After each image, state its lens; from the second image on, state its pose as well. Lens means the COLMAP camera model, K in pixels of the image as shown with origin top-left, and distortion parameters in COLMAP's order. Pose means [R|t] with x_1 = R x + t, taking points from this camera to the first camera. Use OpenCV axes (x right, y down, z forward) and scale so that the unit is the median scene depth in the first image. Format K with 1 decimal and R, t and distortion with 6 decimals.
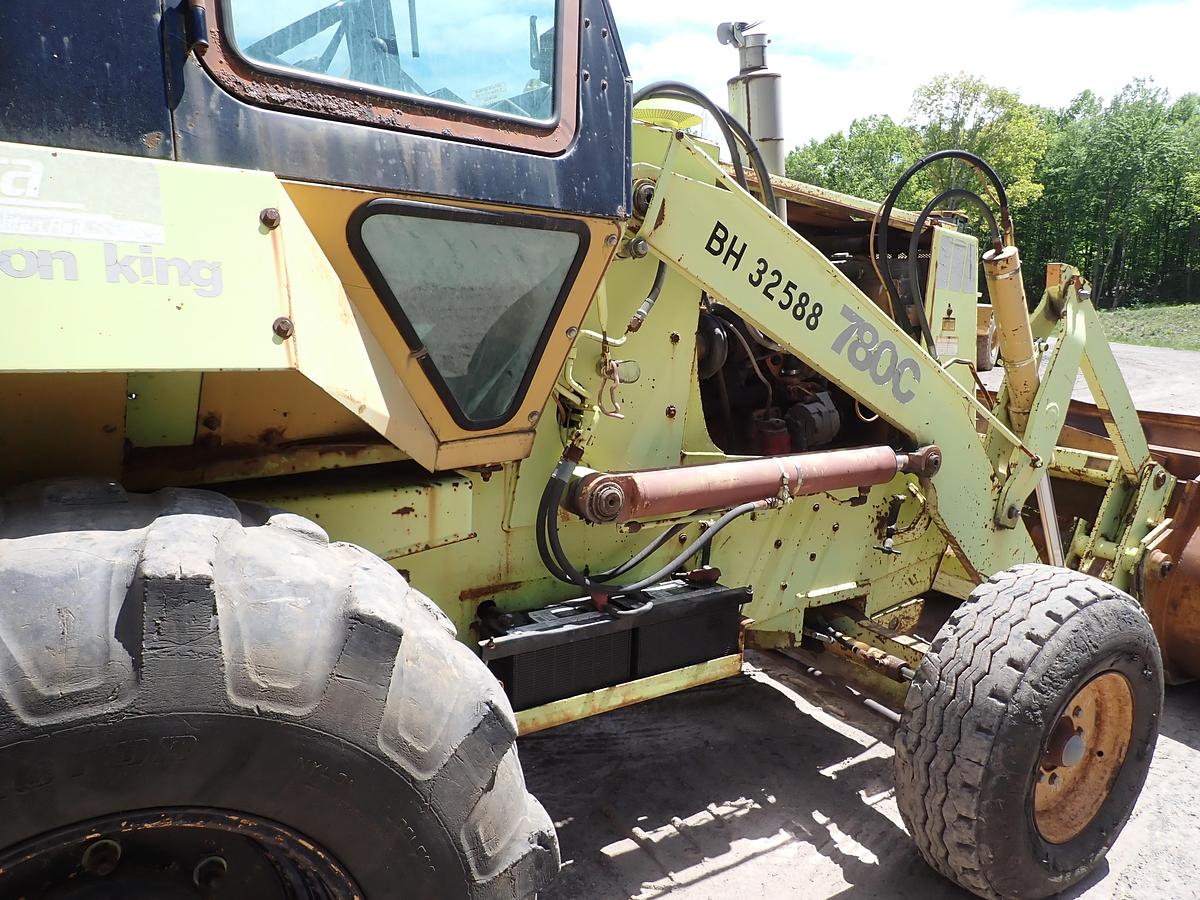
lens RADIAL K [[895.6, 0, 604.4], [0, 895.6, 451.5], [0, 0, 1]] dist [0.010127, -0.003798]
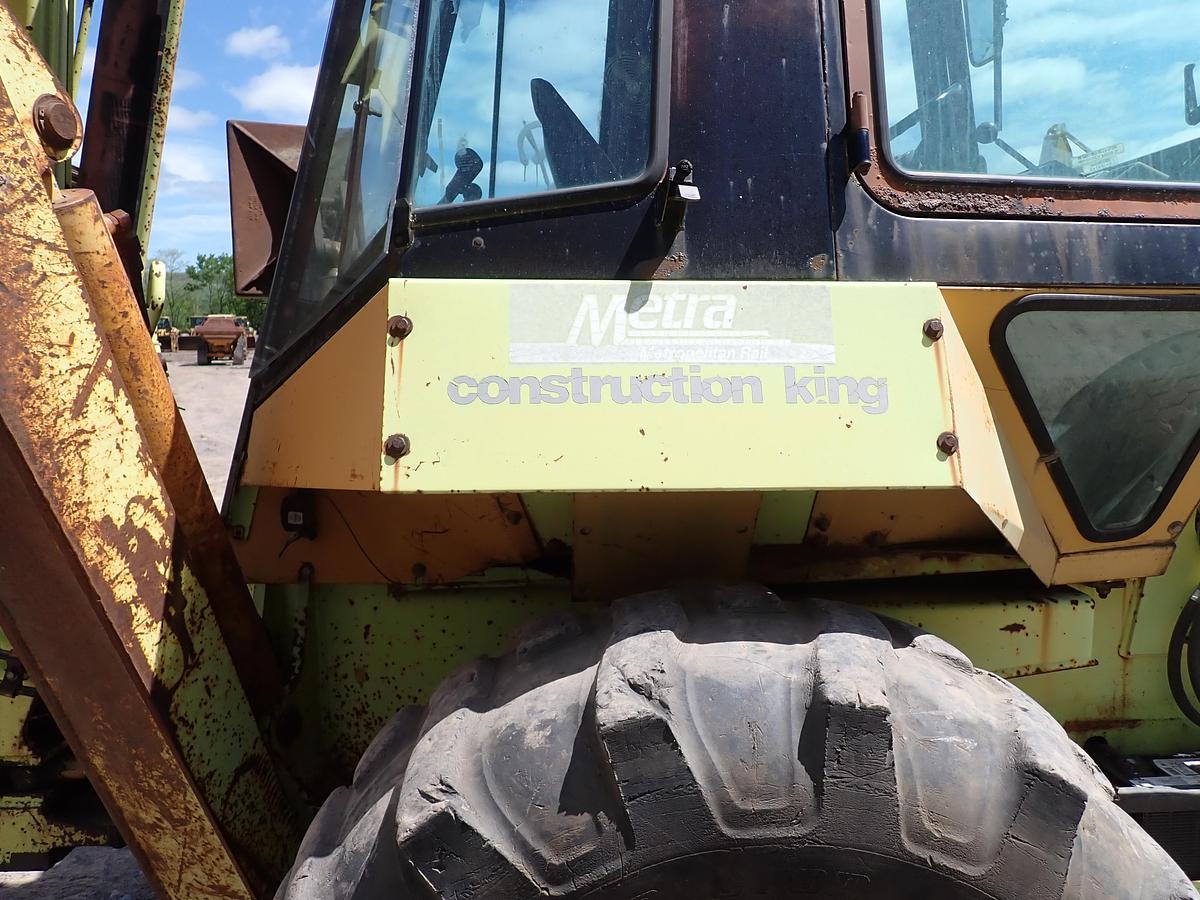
lens RADIAL K [[895.6, 0, 599.0], [0, 895.6, 450.1], [0, 0, 1]] dist [0.010127, -0.003798]
pose [[0.861374, 0.008894, -0.507894, -0.104985], [-0.048106, 0.996781, -0.064130, -0.028303], [0.505689, 0.079672, 0.859029, -0.000100]]
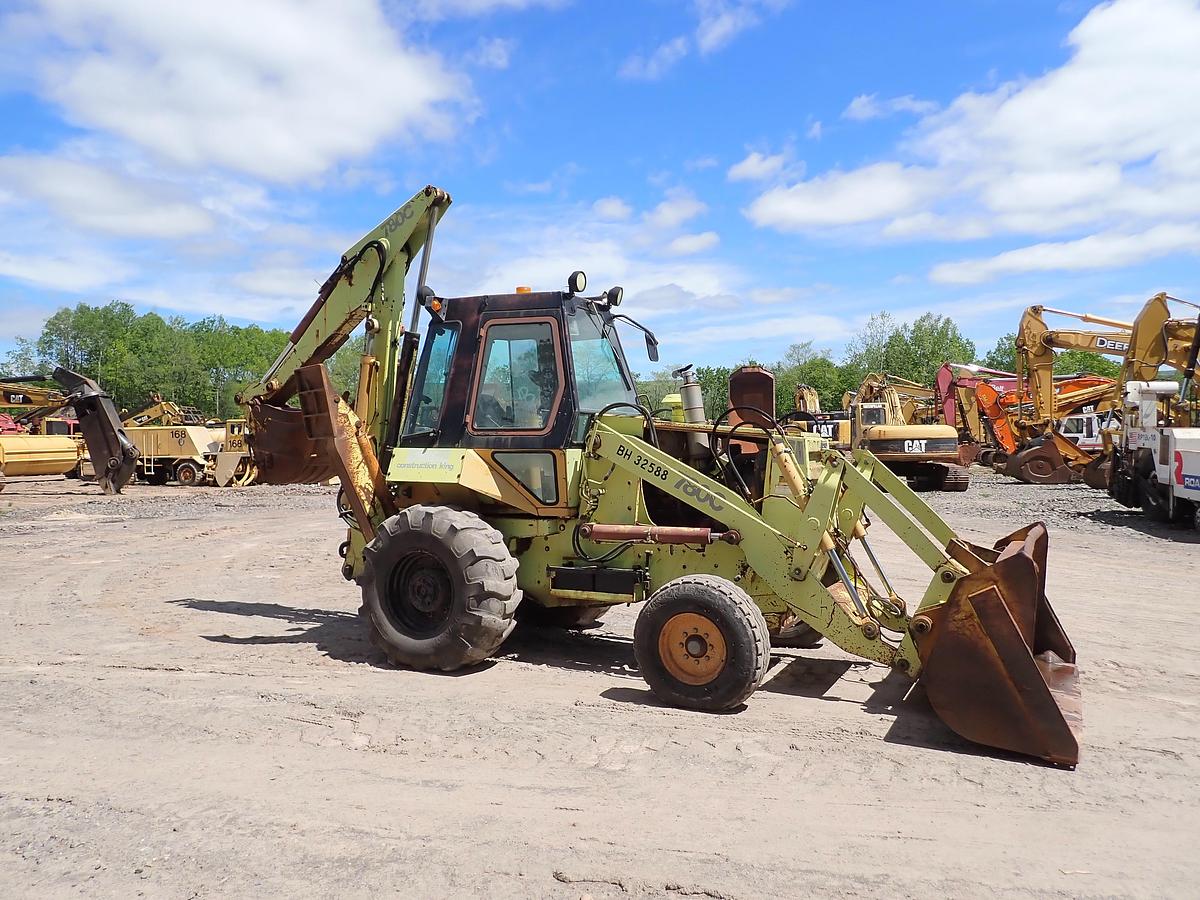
lens RADIAL K [[895.6, 0, 600.1], [0, 895.6, 452.5], [0, 0, 1]] dist [0.010127, -0.003798]
pose [[0.480059, -0.038127, -0.876407, 2.770950], [-0.139603, 0.983003, -0.119233, 0.147764], [0.866057, 0.179588, 0.466577, -0.500898]]
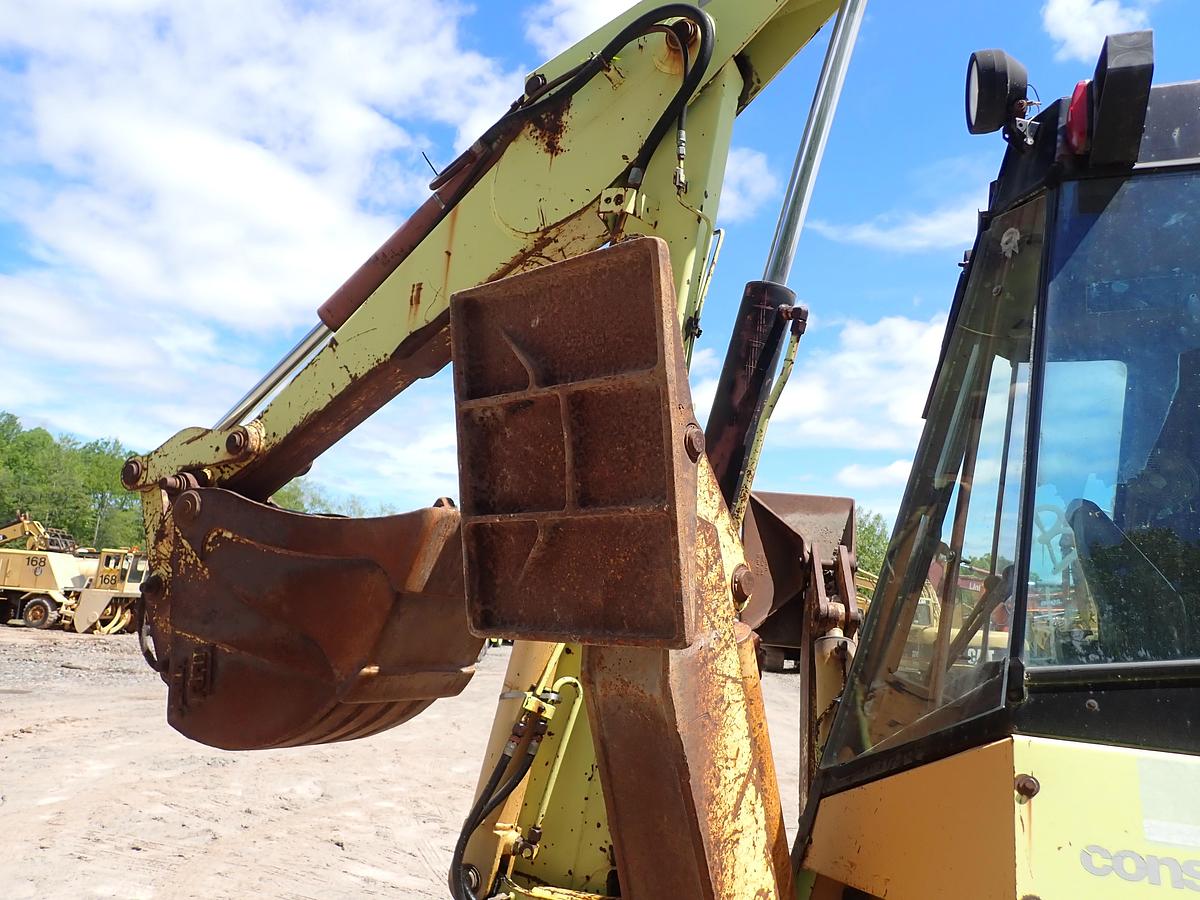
lens RADIAL K [[895.6, 0, 597.0], [0, 895.6, 449.2], [0, 0, 1]] dist [0.010127, -0.003798]
pose [[0.574729, -0.151070, -0.804279, -0.130516], [-0.203781, 0.925434, -0.319446, -0.085779], [0.792565, 0.347491, 0.501089, -0.198494]]
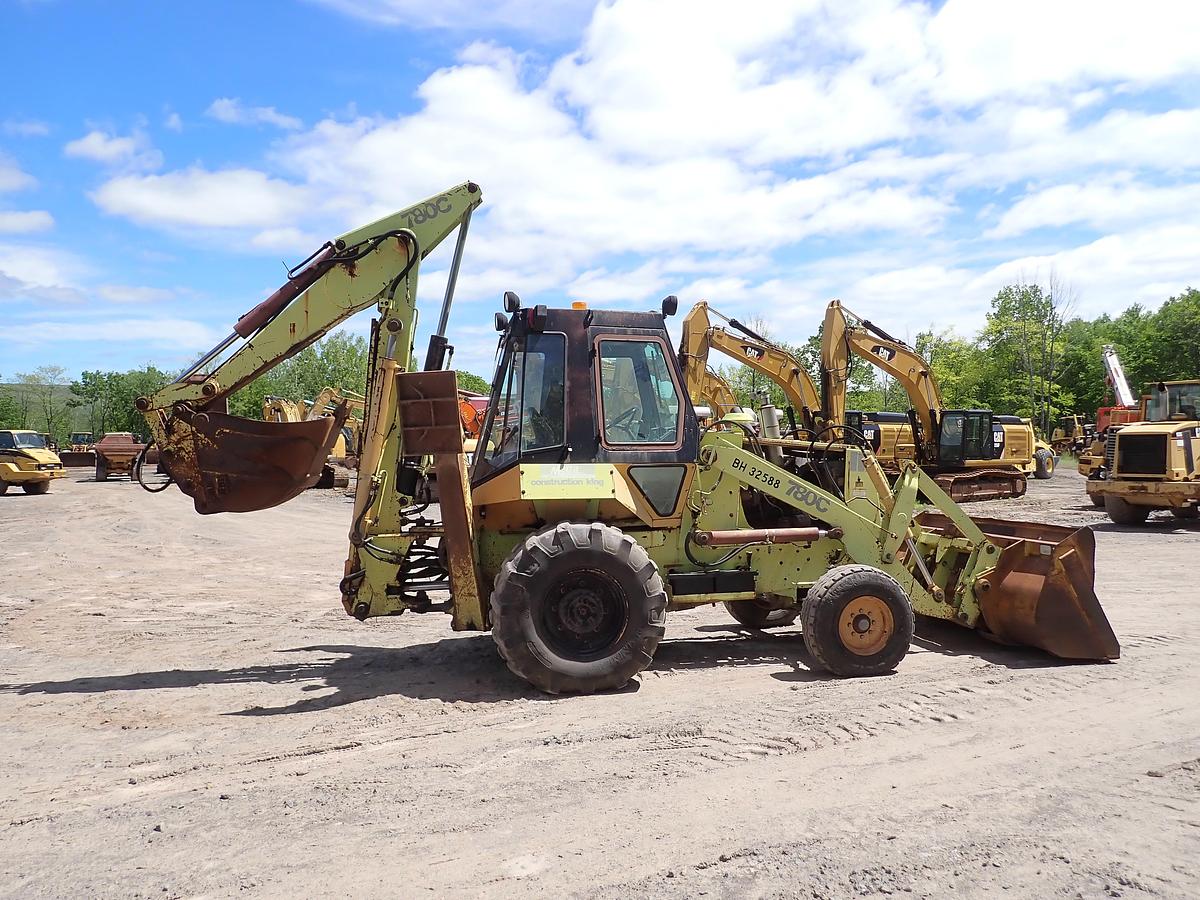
lens RADIAL K [[895.6, 0, 610.7], [0, 895.6, 445.8], [0, 0, 1]] dist [0.010127, -0.003798]
pose [[0.924136, -0.058820, -0.377510, 0.972884], [-0.018207, 0.980176, -0.197292, 0.381875], [0.381631, 0.189198, 0.904744, -2.286695]]
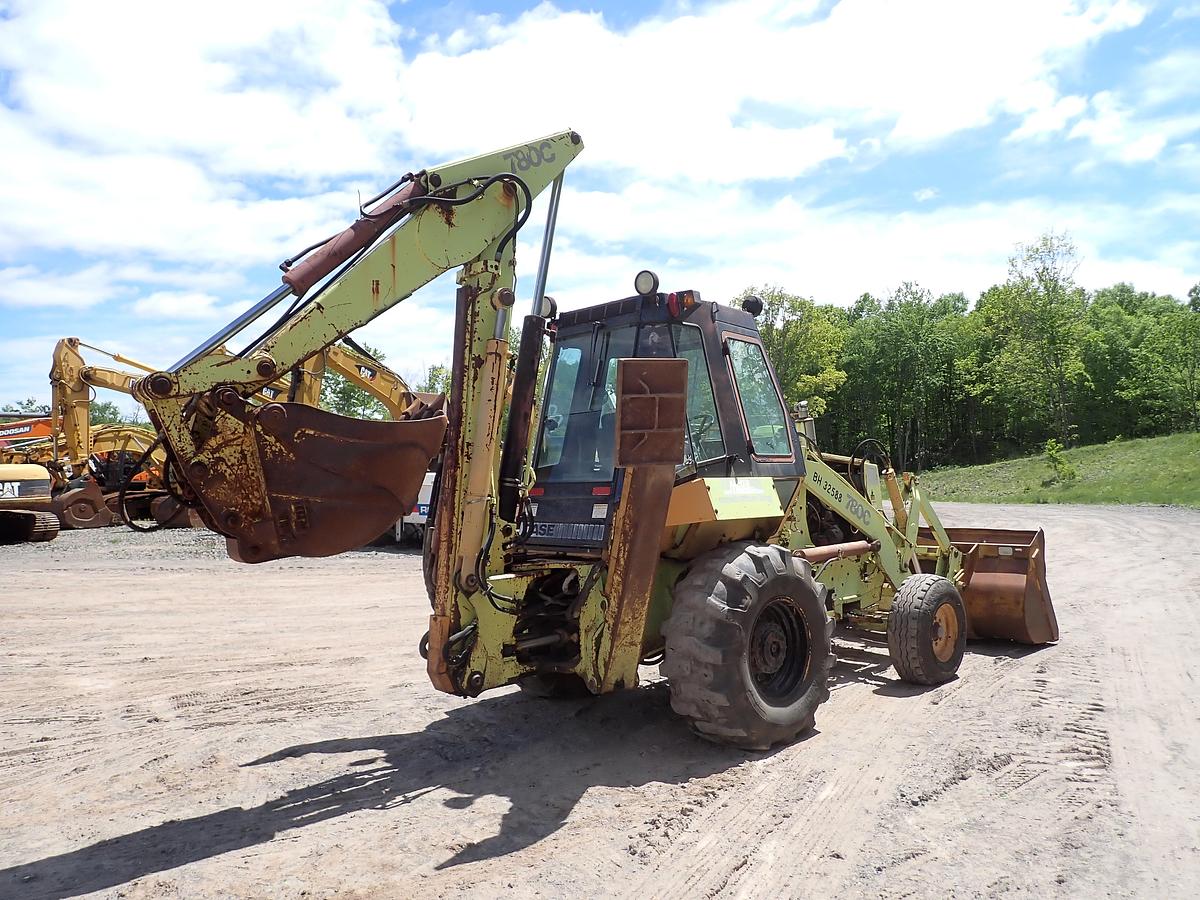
lens RADIAL K [[895.6, 0, 610.9], [0, 895.6, 450.3], [0, 0, 1]] dist [0.010127, -0.003798]
pose [[0.981451, -0.061102, 0.181714, -1.189727], [0.097884, 0.974703, -0.200928, 0.253211], [-0.164841, 0.214988, 0.962605, -2.044593]]
